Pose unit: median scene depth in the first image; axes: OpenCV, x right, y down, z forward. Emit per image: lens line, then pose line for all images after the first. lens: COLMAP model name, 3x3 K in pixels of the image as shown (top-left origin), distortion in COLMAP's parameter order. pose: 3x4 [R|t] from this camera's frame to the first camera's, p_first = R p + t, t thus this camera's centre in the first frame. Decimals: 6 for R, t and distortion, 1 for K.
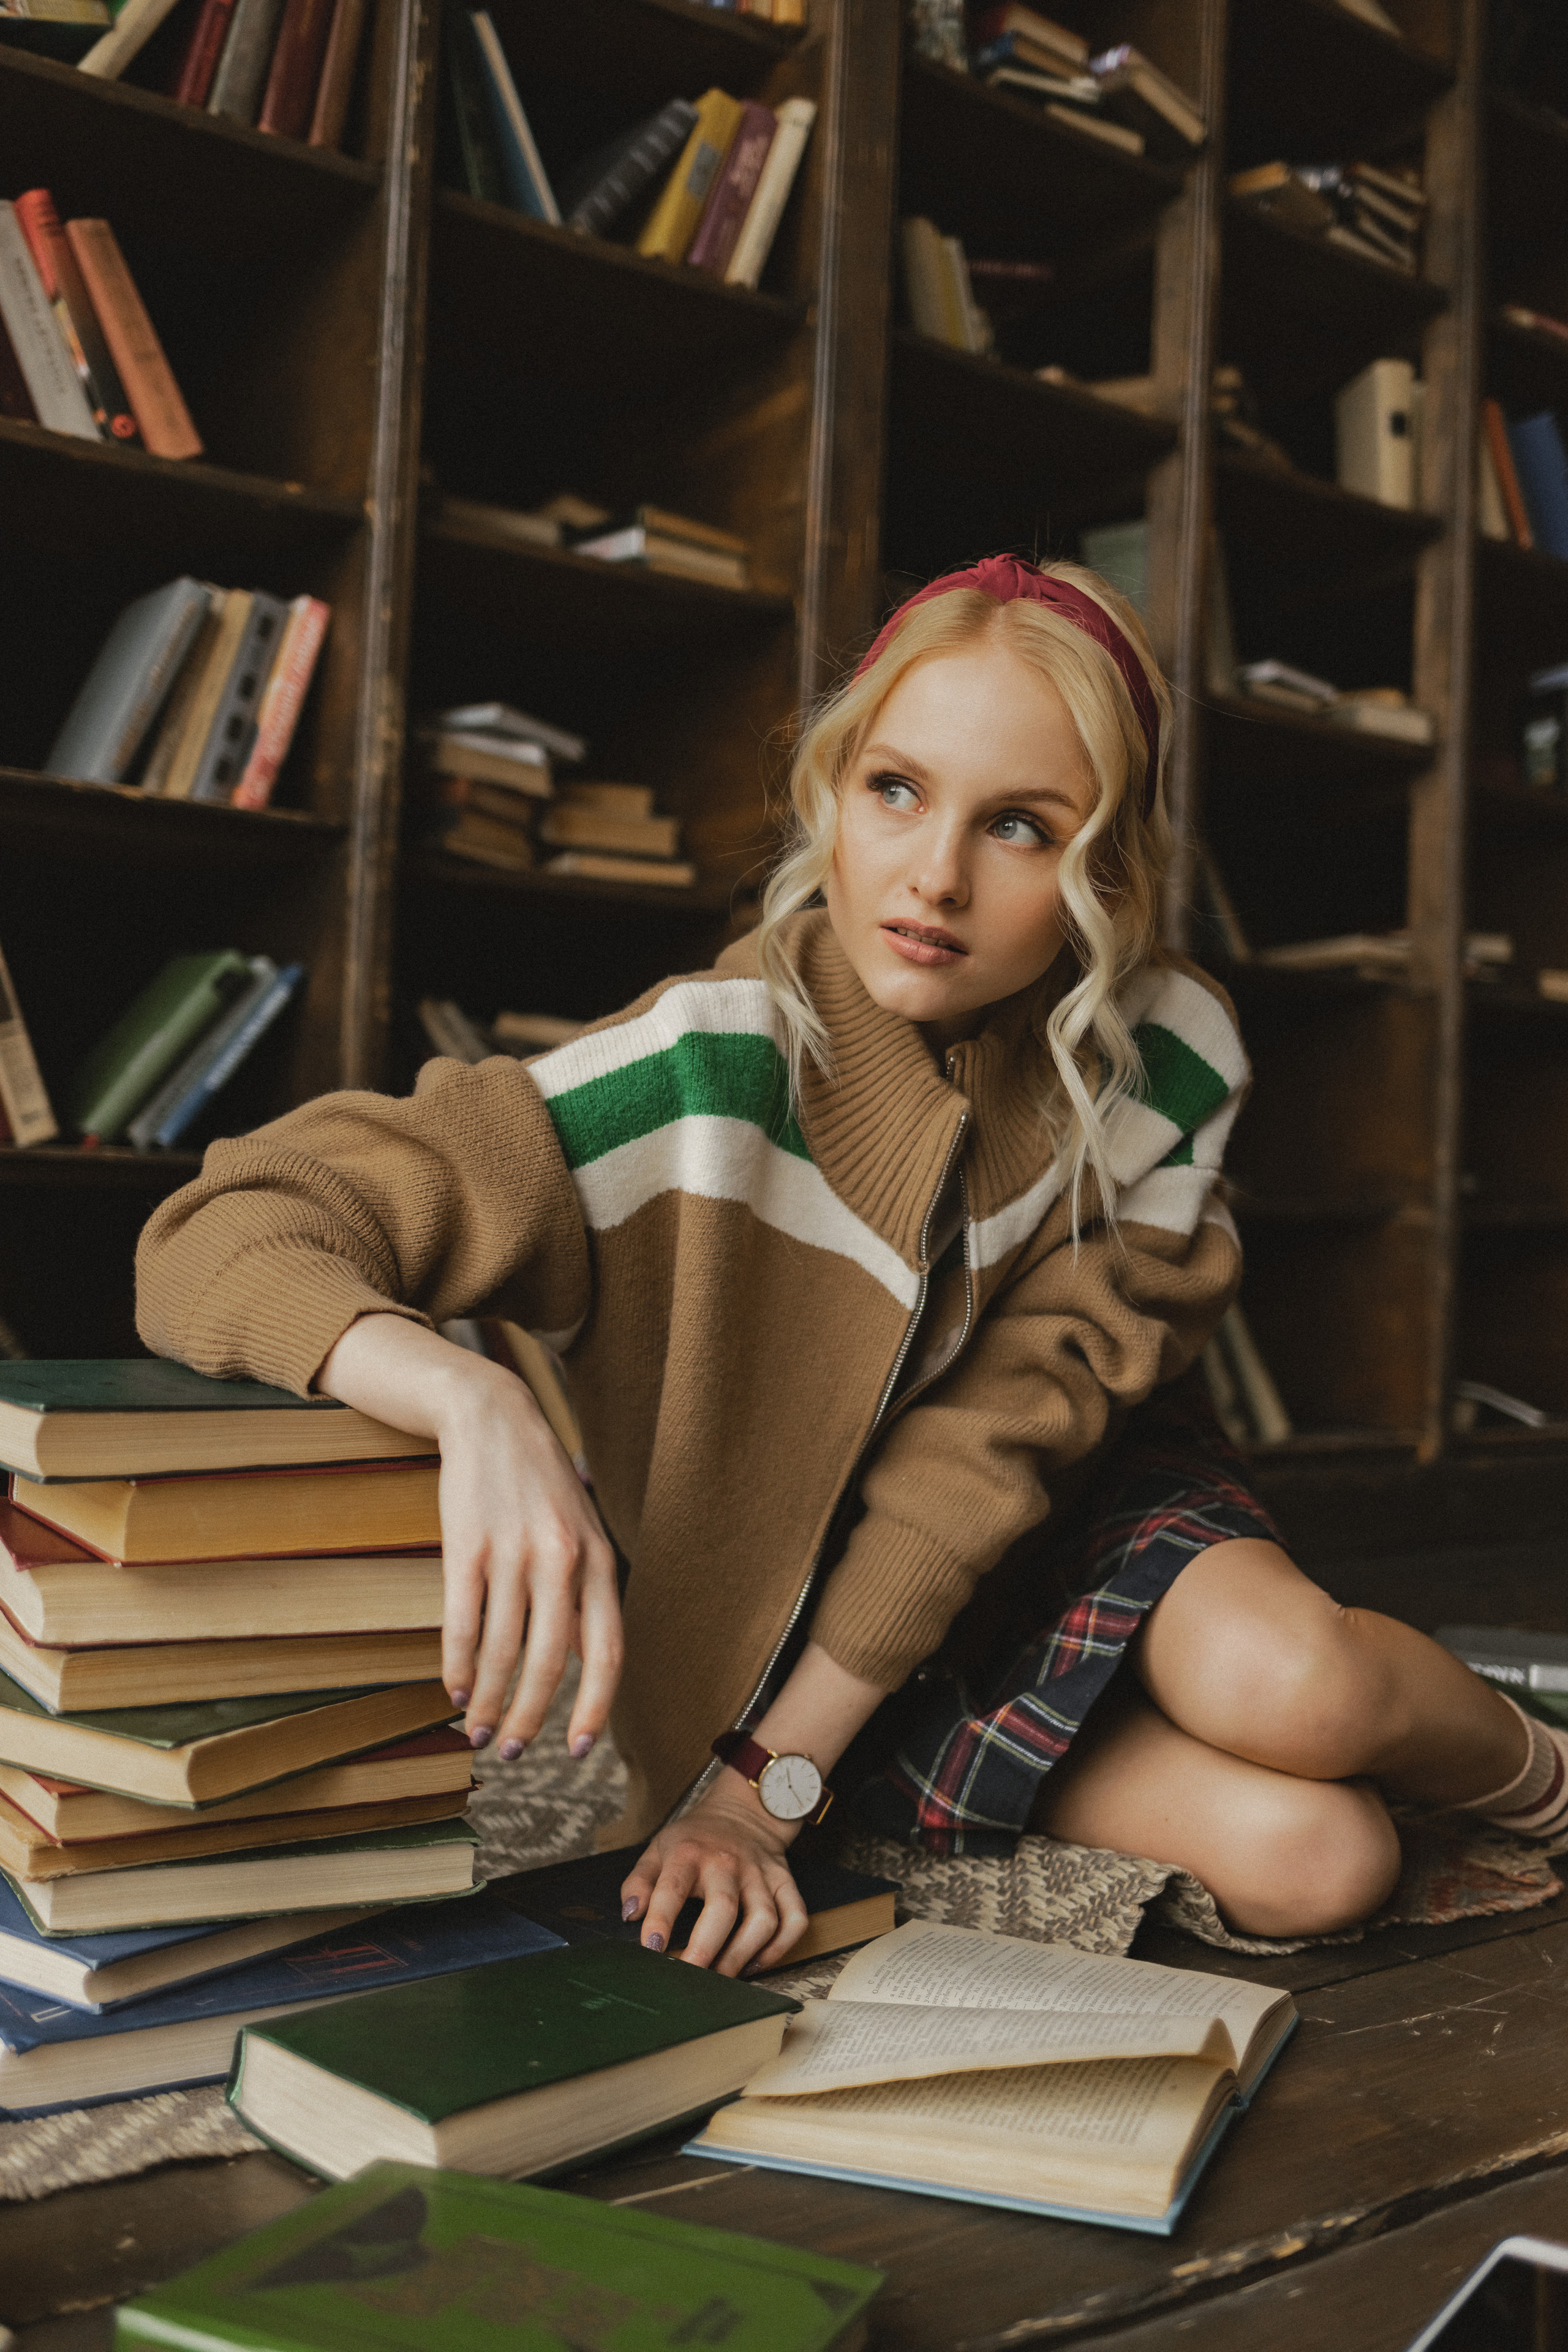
lens RADIAL K [[2312.4, 0, 784.0], [0, 2312.4, 1176.0], [0, 0, 1]] dist [-0.000255, 0.010373]
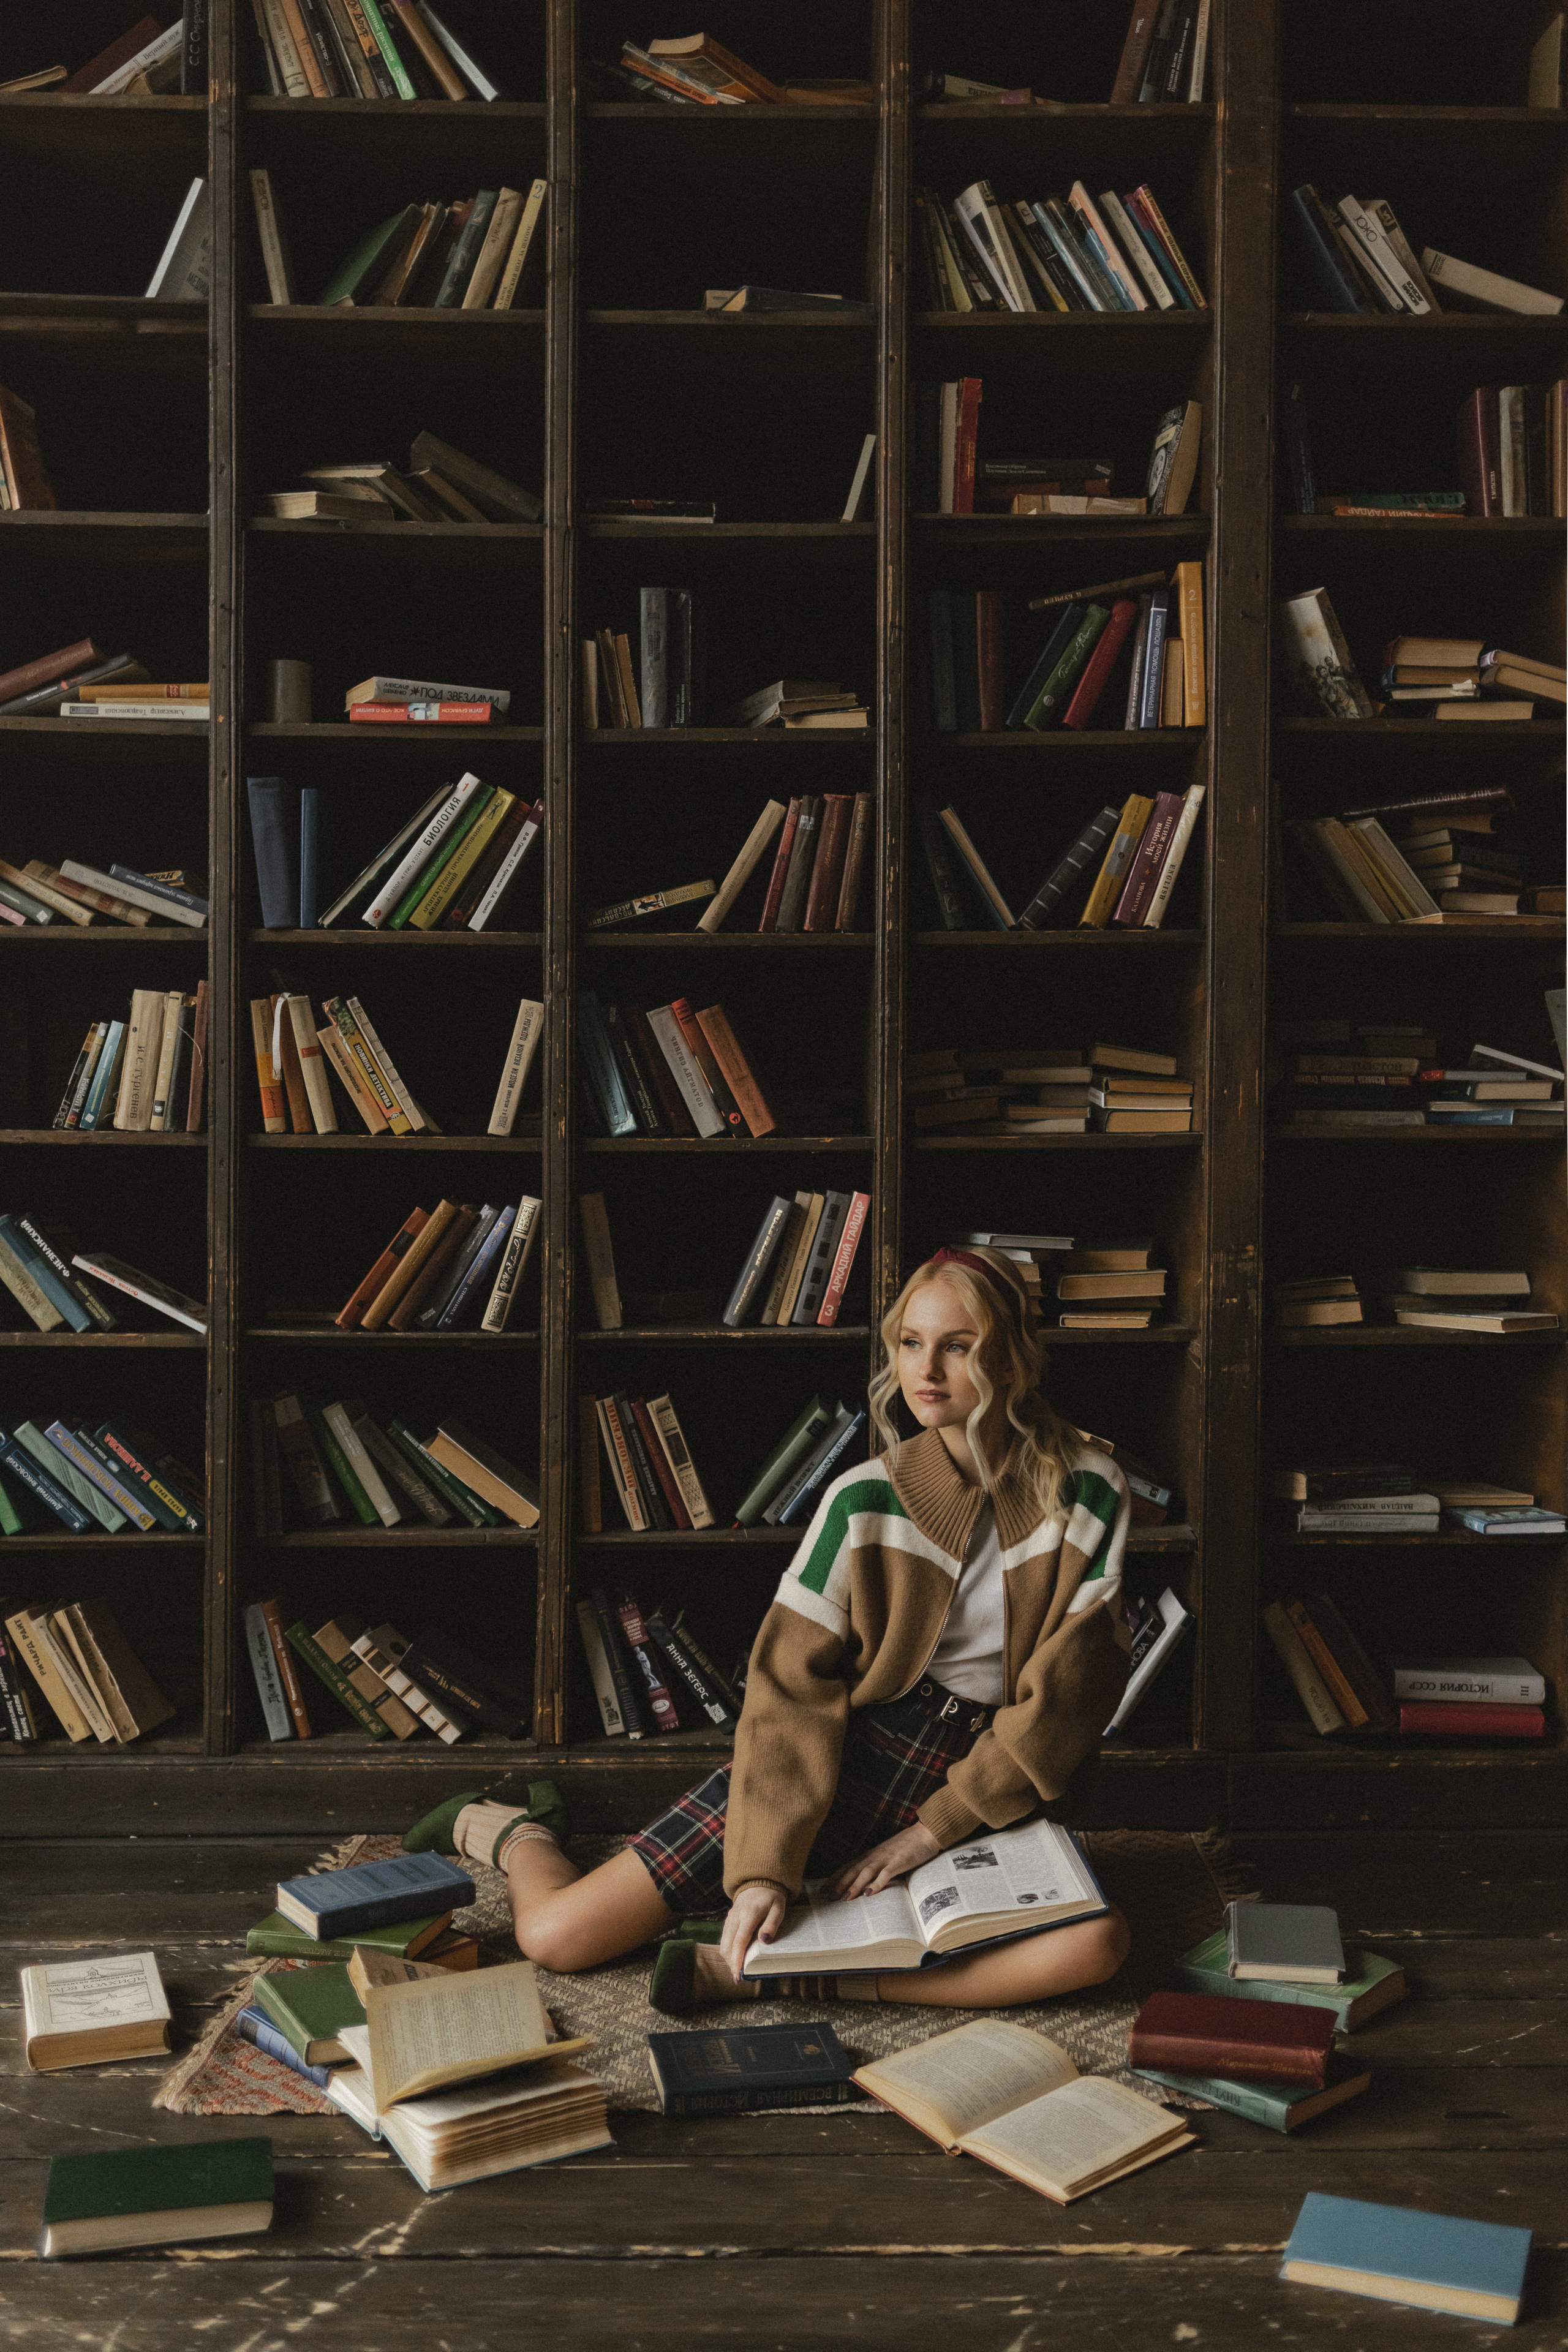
lens RADIAL K [[2320.3, 0, 865.8], [0, 2320.3, 1172.9], [0, 0, 1]] dist [0.034197, -0.007247]
pose [[0.806419, -0.021670, -0.590947, 0.789891], [0.041100, 0.998966, 0.019453, -0.297967], [0.589914, -0.039975, 0.806476, -0.340196]]
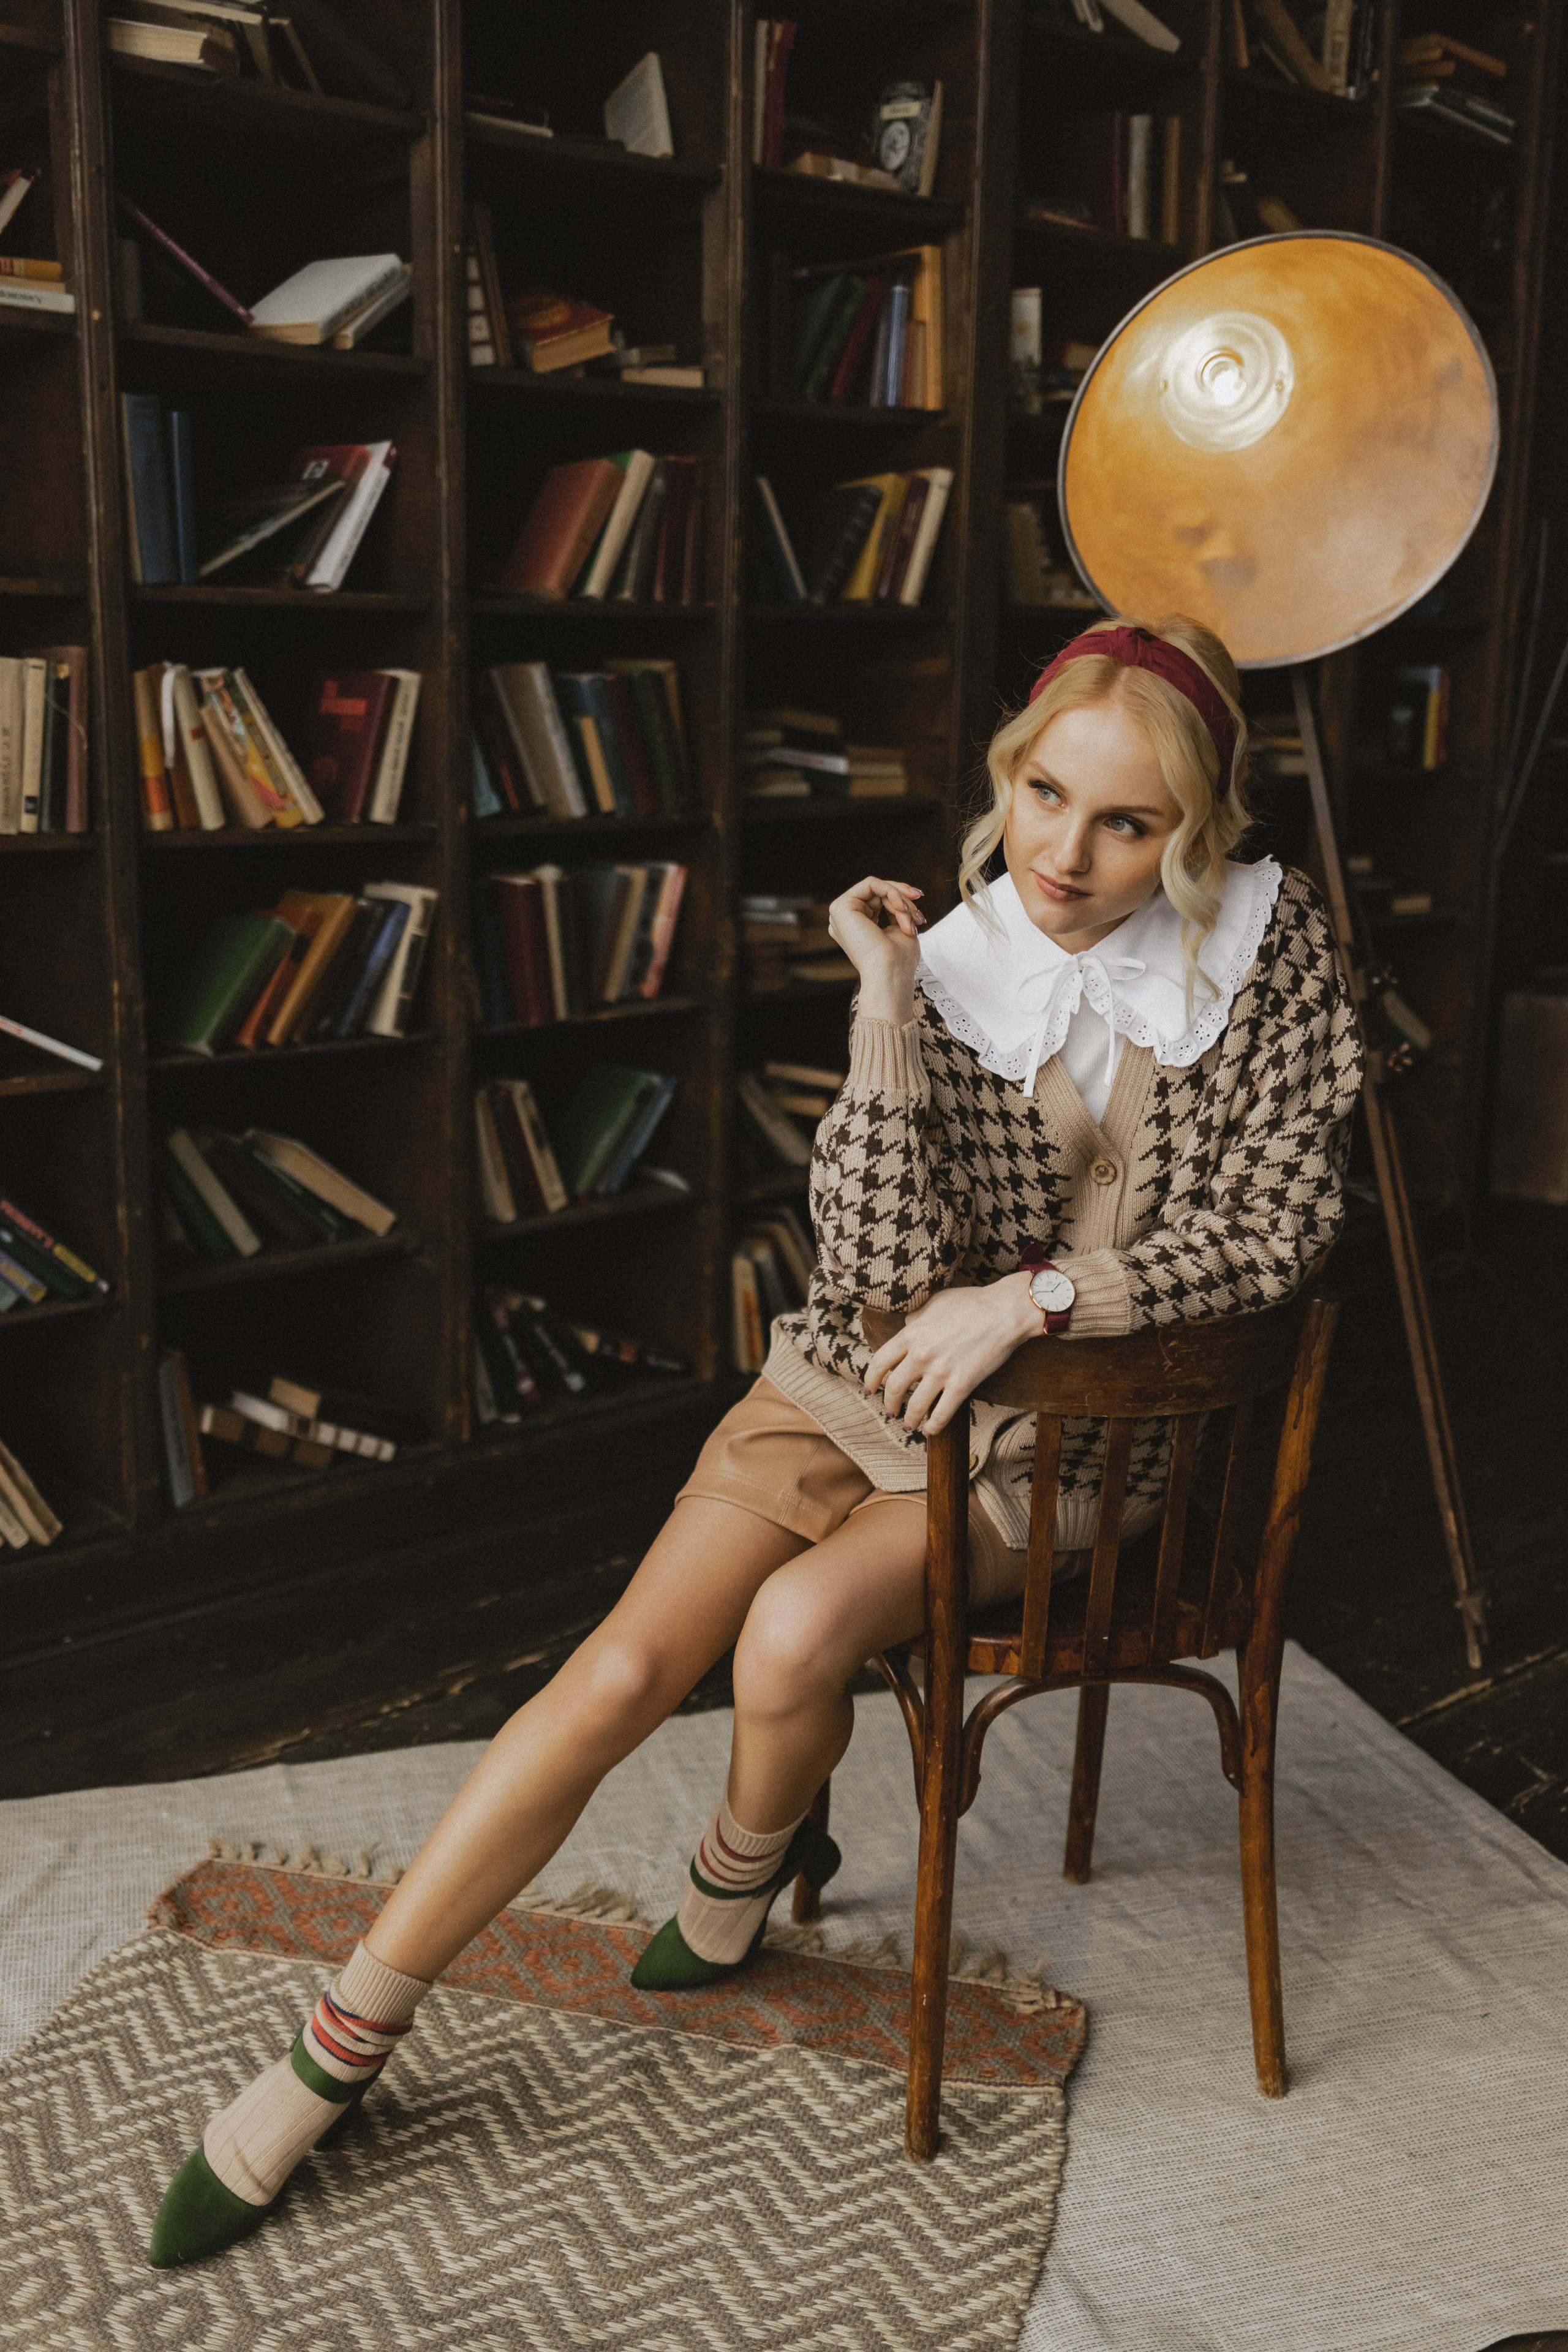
lens RADIAL K [[2274.6, 0, 784.0], [0, 2274.6, 1176.0], [0, 0, 1]] dist [0.022134, -0.008469]
pose [[0.997961, -0.033985, 0.054029, -0.226387], [0.019509, 0.968366, 0.248768, -0.444517], [-0.060774, -0.247207, 0.967055, -0.668453]]
